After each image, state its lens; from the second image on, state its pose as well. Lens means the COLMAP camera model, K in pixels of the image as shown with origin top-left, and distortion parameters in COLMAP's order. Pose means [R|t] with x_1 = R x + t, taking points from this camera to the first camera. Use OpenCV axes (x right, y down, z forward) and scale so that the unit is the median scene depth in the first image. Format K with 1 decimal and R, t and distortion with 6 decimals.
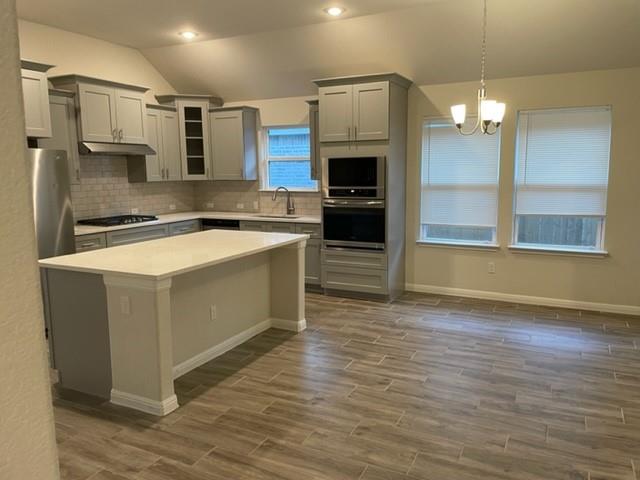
lens RADIAL K [[483.4, 0, 324.9], [0, 483.4, 234.8], [0, 0, 1]] dist [0.102166, -0.136035]
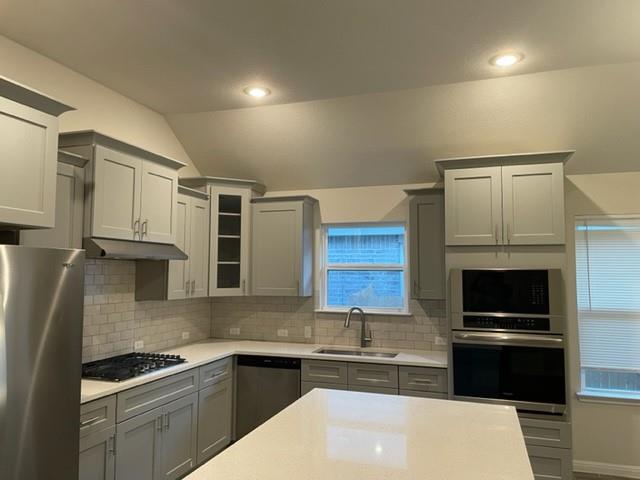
lens RADIAL K [[485.7, 0, 315.6], [0, 485.7, 237.9], [0, 0, 1]] dist [0.101142, -0.140430]
pose [[0.991280, 0.026674, 0.129046, -0.259509], [0.000667, 0.978271, -0.207331, -0.055342], [-0.131773, 0.205609, 0.969722, 0.329416]]
